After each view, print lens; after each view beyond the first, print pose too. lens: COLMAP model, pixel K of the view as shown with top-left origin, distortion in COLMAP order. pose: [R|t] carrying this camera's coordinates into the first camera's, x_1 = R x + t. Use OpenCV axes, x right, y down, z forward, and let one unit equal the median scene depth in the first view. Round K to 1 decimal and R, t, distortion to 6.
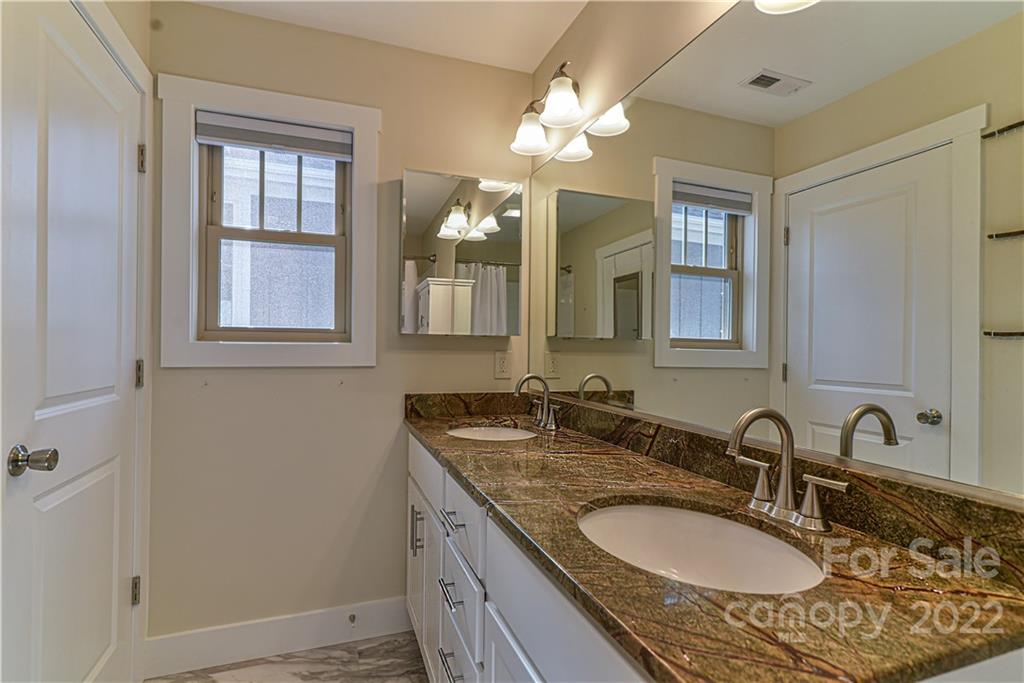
lens RADIAL K [[511.5, 0, 502.7], [0, 511.5, 345.6], [0, 0, 1]] dist [0.003007, 0.000106]
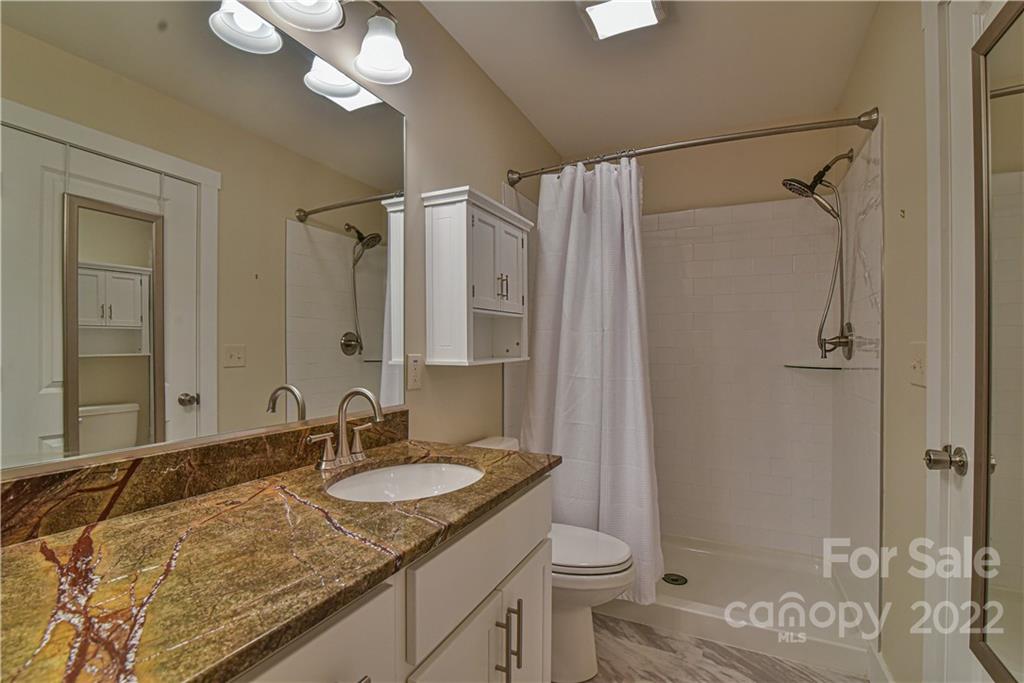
lens RADIAL K [[474.2, 0, 505.4], [0, 474.2, 344.7], [0, 0, 1]] dist [-0.016299, -0.000970]
pose [[-0.704657, -0.012959, 0.709430, -0.600941], [-0.016684, 0.999859, 0.001692, -0.011548], [-0.709352, -0.010644, -0.704774, 1.343873]]
